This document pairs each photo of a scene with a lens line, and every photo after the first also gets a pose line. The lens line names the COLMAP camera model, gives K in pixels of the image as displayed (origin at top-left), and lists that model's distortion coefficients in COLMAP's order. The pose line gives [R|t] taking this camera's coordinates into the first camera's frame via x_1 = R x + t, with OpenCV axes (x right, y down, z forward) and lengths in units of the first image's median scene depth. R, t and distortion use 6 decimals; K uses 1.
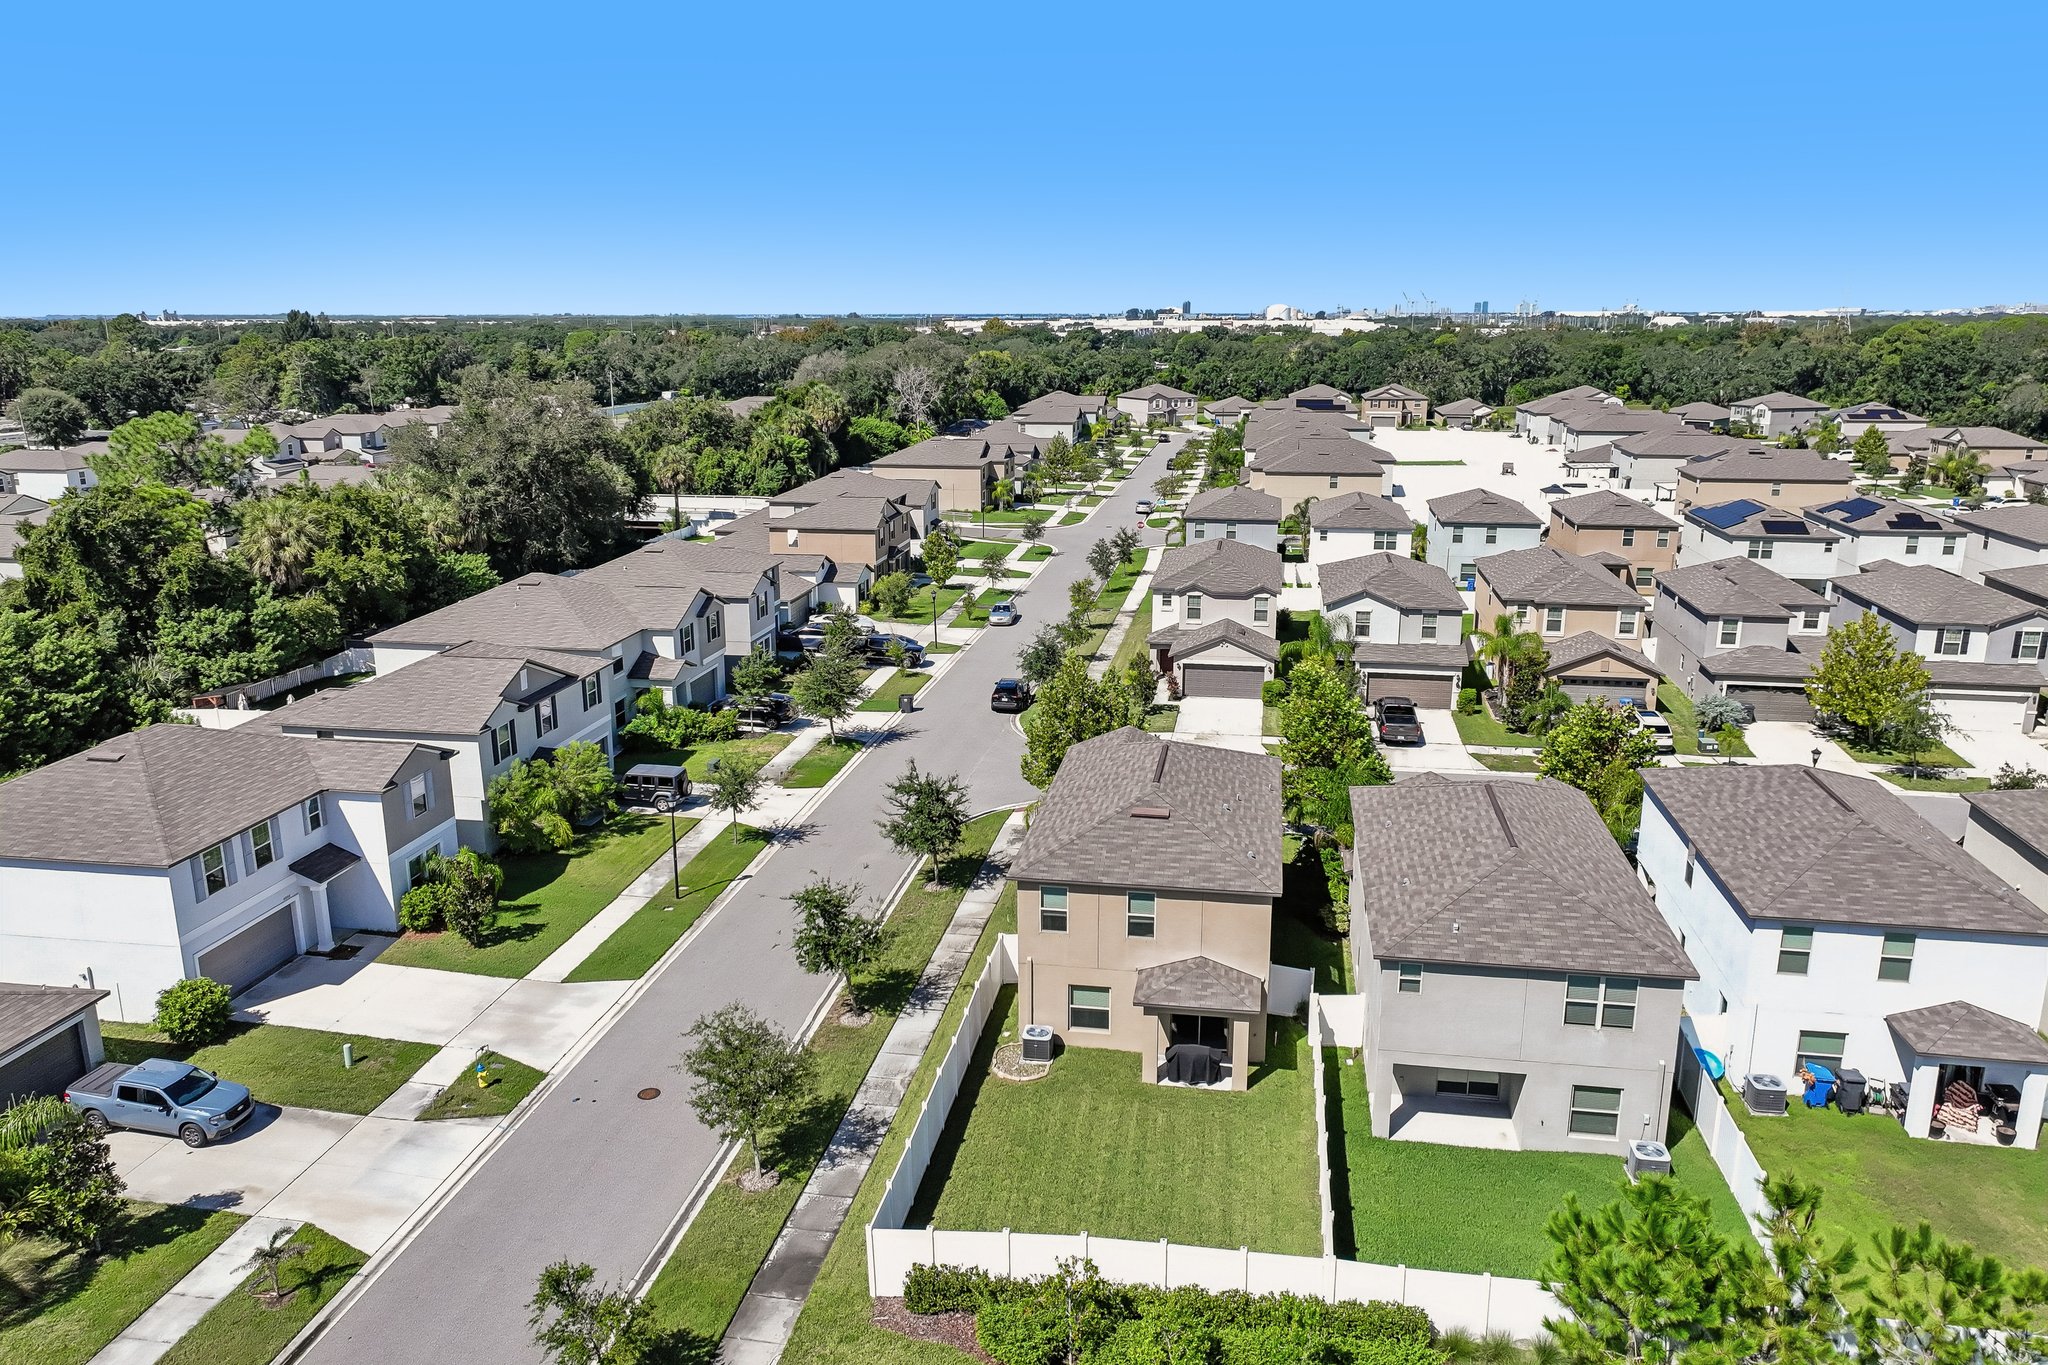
lens RADIAL K [[1442.4, 0, 1031.1], [0, 1442.4, 687.2], [0, 0, 1]] dist [0.002927, 0.008447]
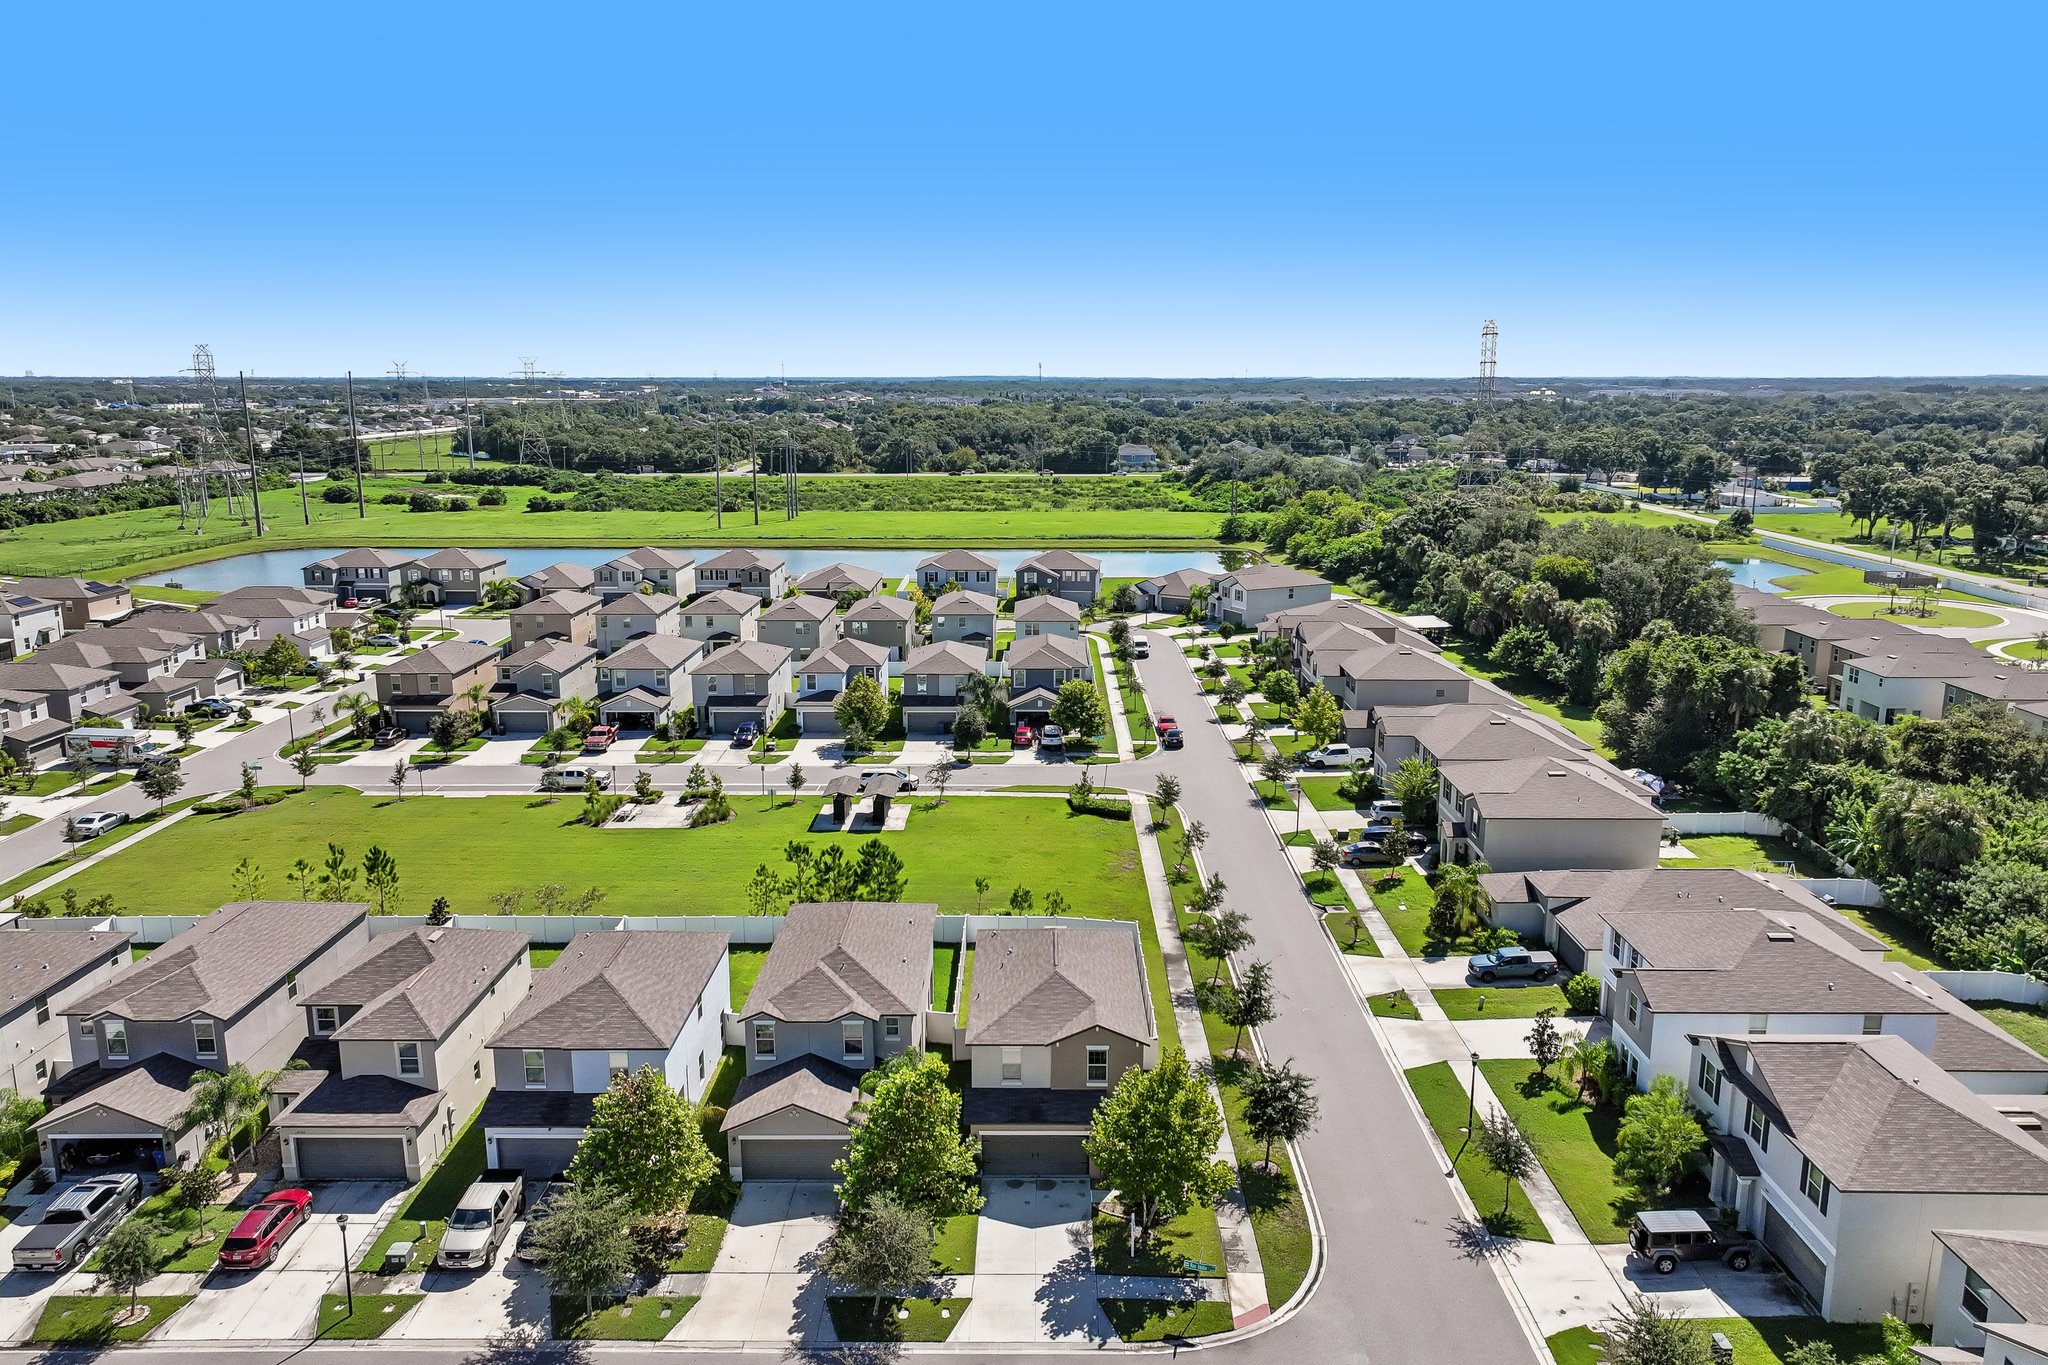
lens RADIAL K [[1442.4, 0, 1031.1], [0, 1442.4, 687.2], [0, 0, 1]] dist [0.002927, 0.008447]
pose [[-0.987232, 0.035621, -0.155253, 0.365847], [-0.037885, 0.894199, 0.446065, -0.913319], [0.154717, 0.446251, -0.881432, 2.394270]]
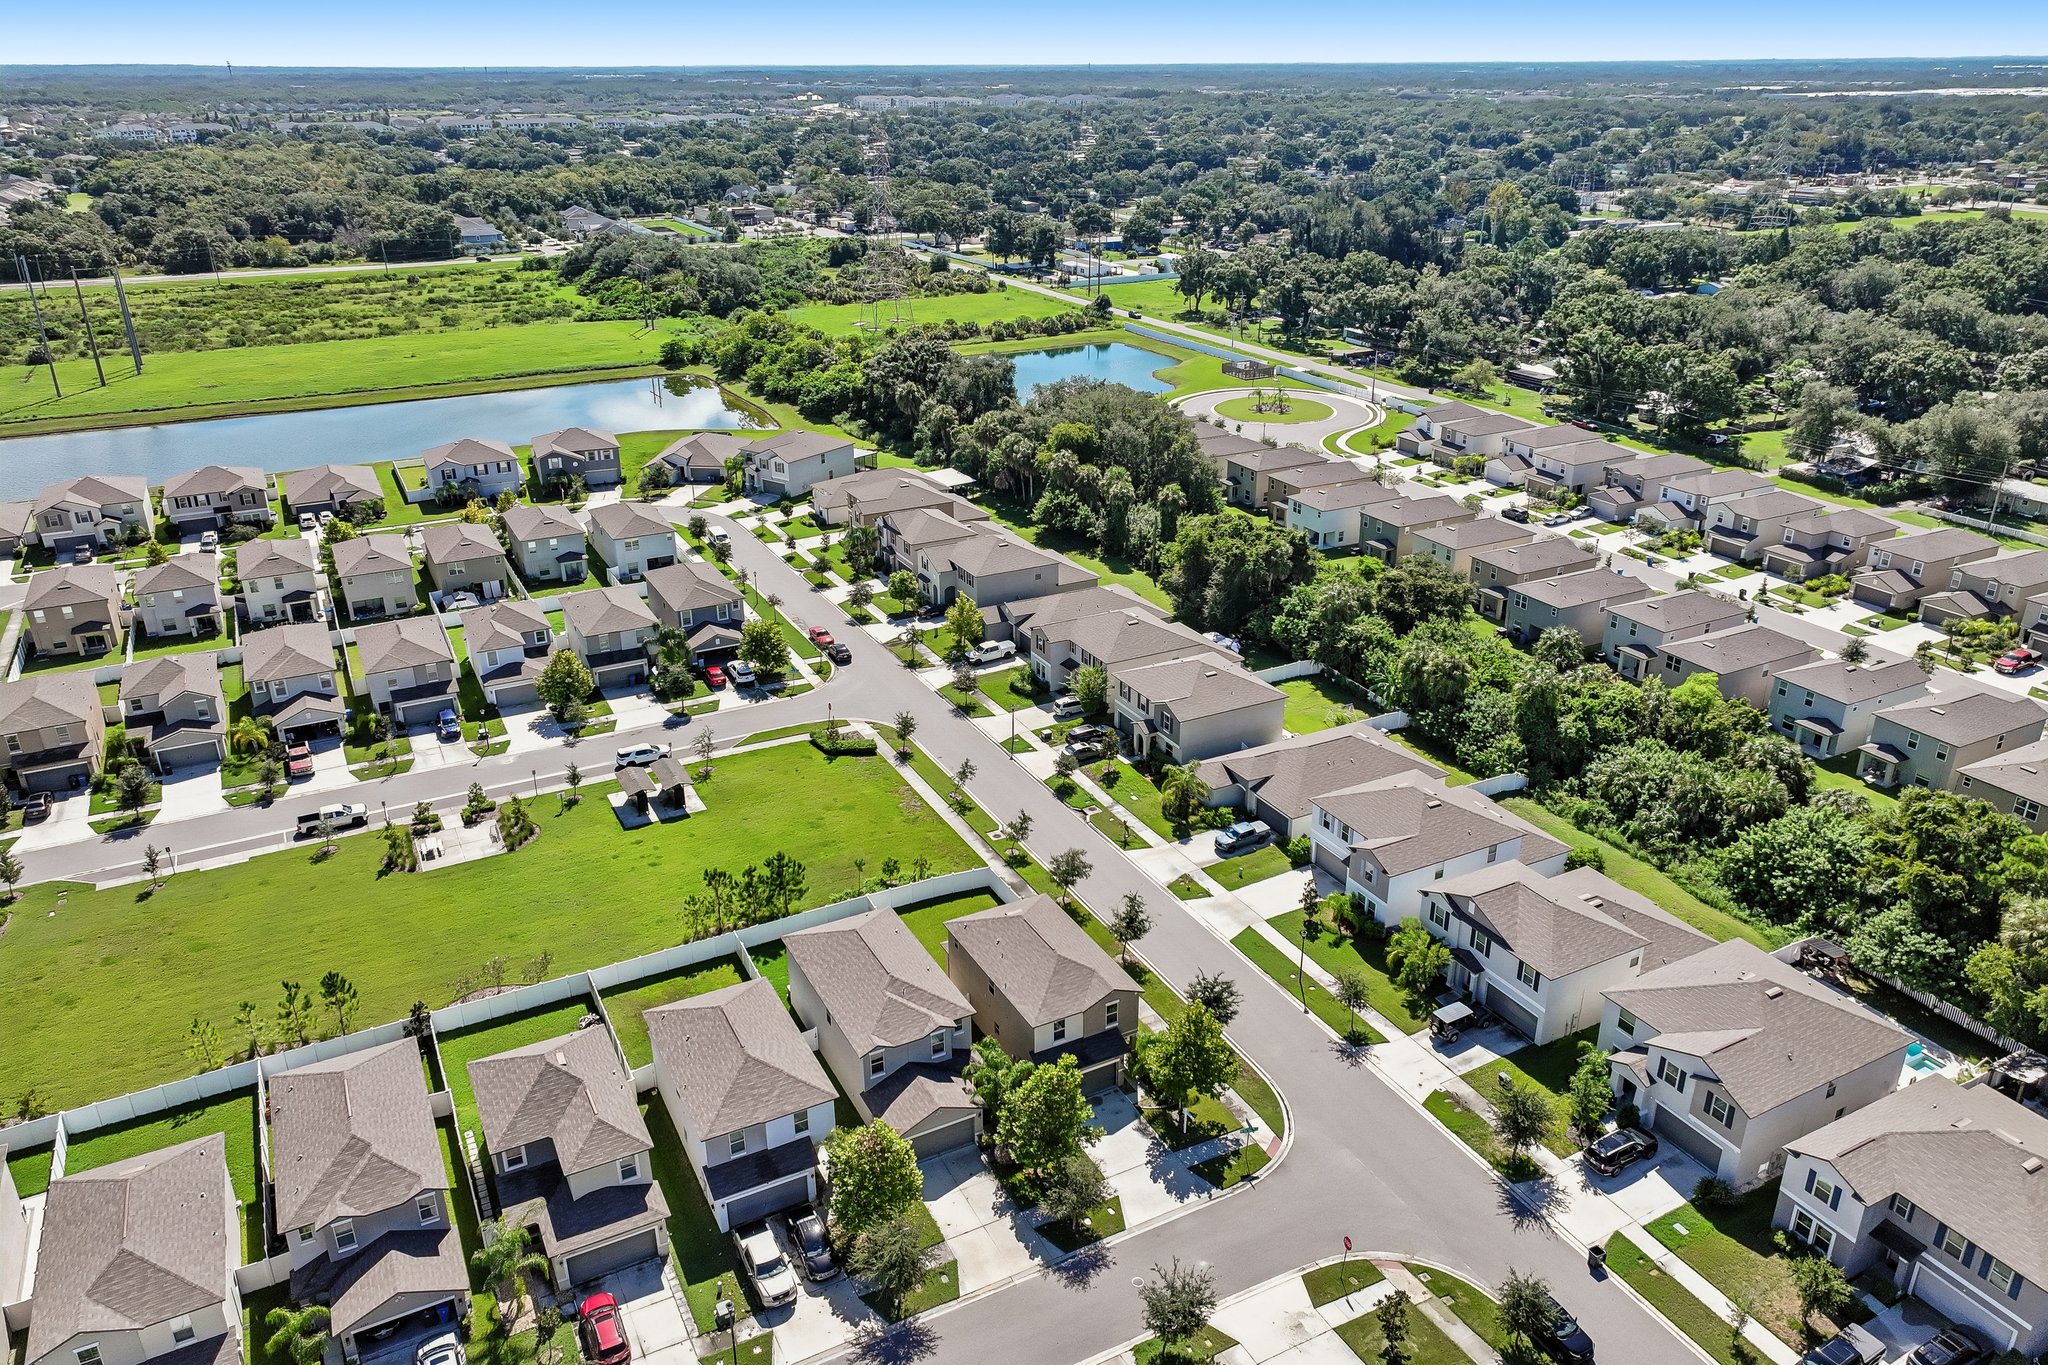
lens RADIAL K [[1442.4, 0, 1031.1], [0, 1442.4, 687.2], [0, 0, 1]] dist [0.002927, 0.008447]
pose [[-0.796273, 0.245530, -0.552870, 1.237336], [-0.146355, 0.808588, 0.569883, -1.501500], [0.586967, 0.534697, -0.607922, 2.248883]]
